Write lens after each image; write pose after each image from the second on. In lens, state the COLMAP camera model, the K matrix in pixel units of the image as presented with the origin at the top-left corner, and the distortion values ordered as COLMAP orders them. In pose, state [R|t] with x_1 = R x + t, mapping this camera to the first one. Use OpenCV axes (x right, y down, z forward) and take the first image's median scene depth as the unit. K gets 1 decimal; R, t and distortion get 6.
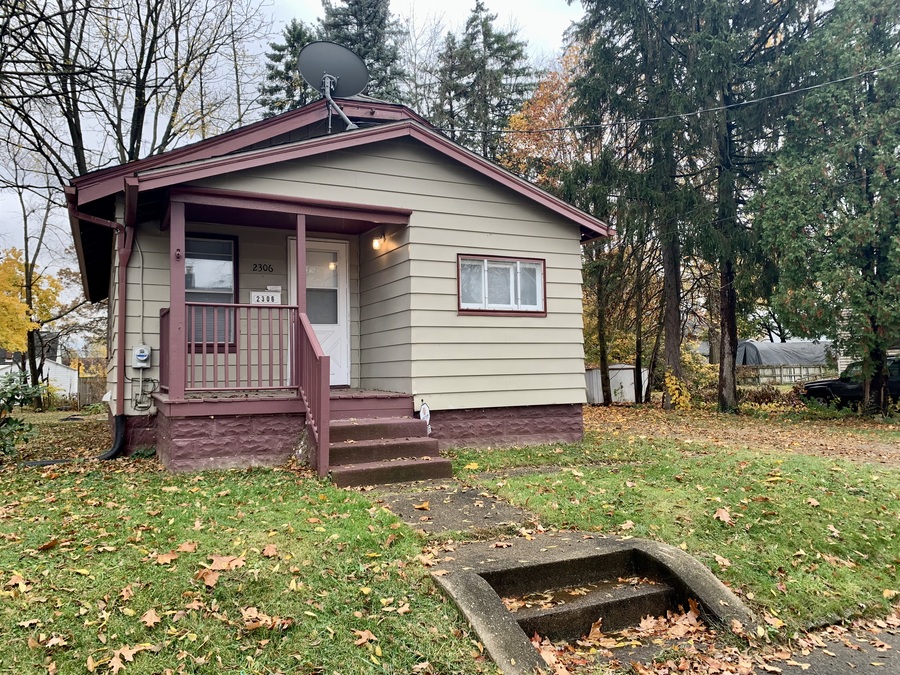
lens RADIAL K [[688.7, 0, 447.0], [0, 688.7, 335.4], [0, 0, 1]] dist [0.047186, -0.004694]
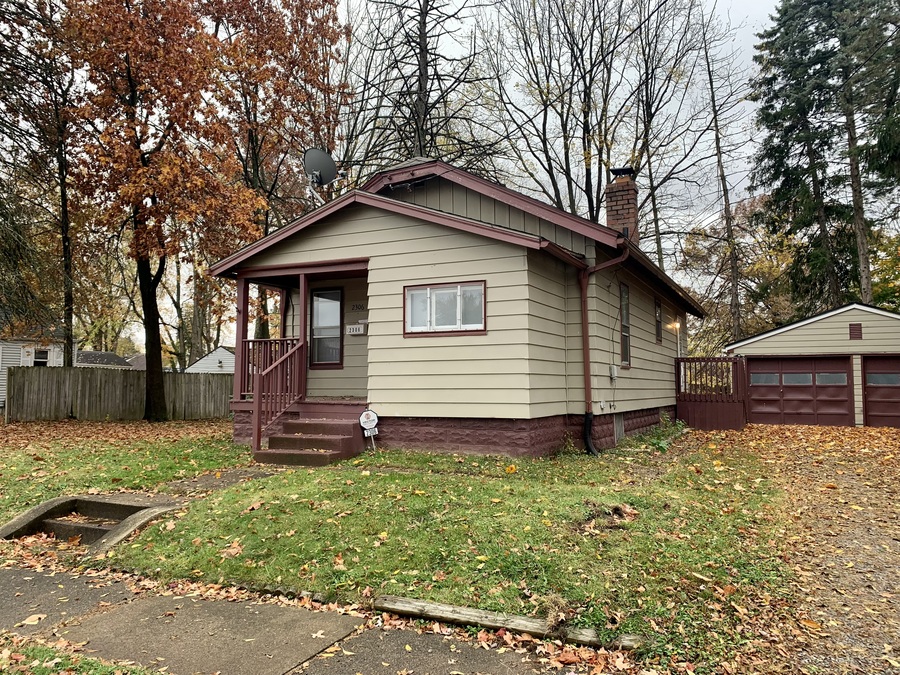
lens RADIAL K [[688.7, 0, 447.6], [0, 688.7, 338.3], [0, 0, 1]] dist [0.047186, -0.004694]
pose [[0.610350, -0.037064, -0.791265, 0.967130], [0.033983, 0.999210, -0.020591, -0.001656], [0.791403, -0.014322, 0.611127, 0.318415]]
